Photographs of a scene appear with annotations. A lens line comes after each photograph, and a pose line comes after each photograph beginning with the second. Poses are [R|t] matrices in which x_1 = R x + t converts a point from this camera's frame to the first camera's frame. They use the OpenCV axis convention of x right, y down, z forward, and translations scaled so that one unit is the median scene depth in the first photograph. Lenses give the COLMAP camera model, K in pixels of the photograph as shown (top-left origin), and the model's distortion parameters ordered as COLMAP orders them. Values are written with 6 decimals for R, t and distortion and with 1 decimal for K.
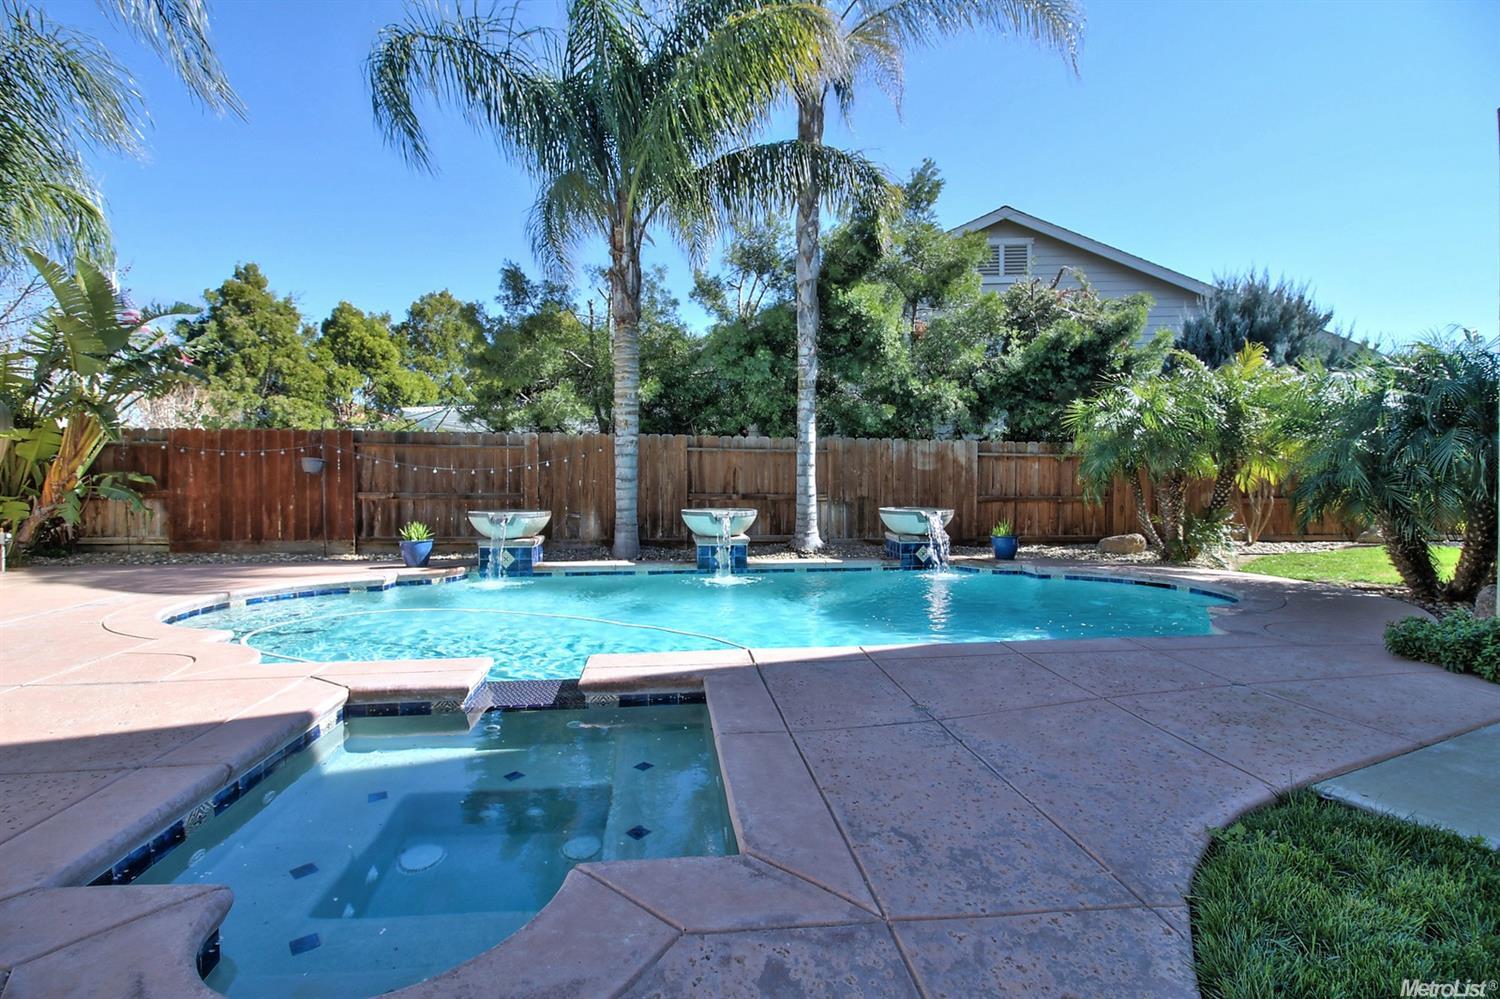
lens RADIAL K [[703.3, 0, 753.1], [0, 703.3, 489.1], [0, 0, 1]] dist [-0.014621, -0.000861]
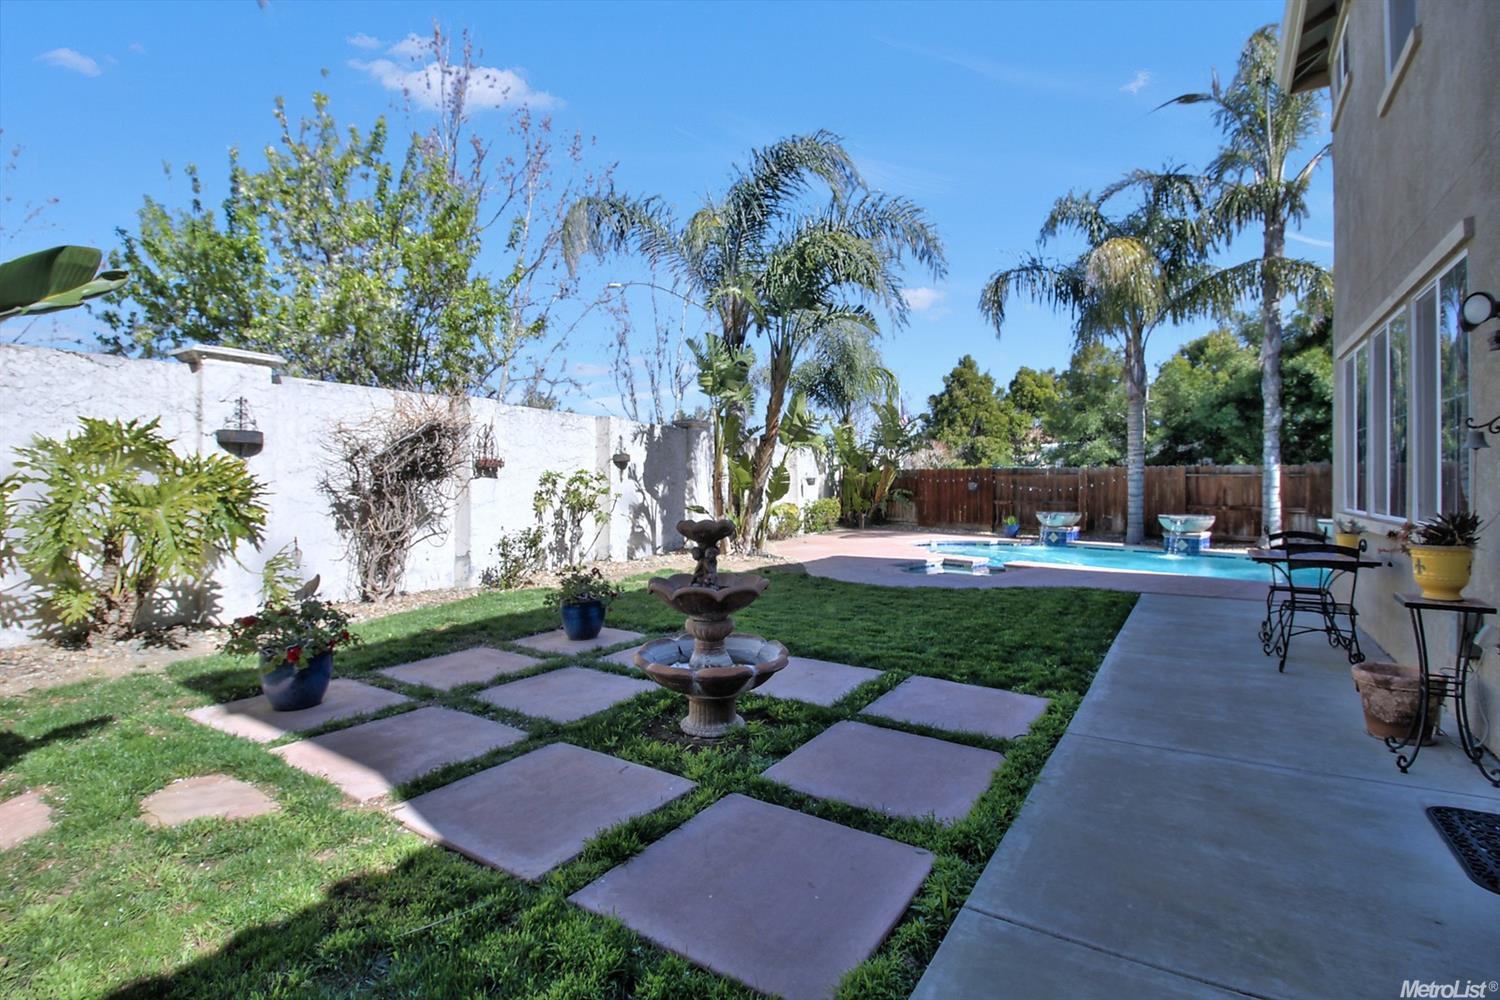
lens RADIAL K [[703.3, 0, 751.1], [0, 703.3, 489.5], [0, 0, 1]] dist [-0.014621, -0.000861]
pose [[0.569858, 0.007316, -0.821711, 0.632602], [-0.005153, 0.999973, 0.005329, -0.030327], [0.821727, 0.001198, 0.569880, -0.643459]]
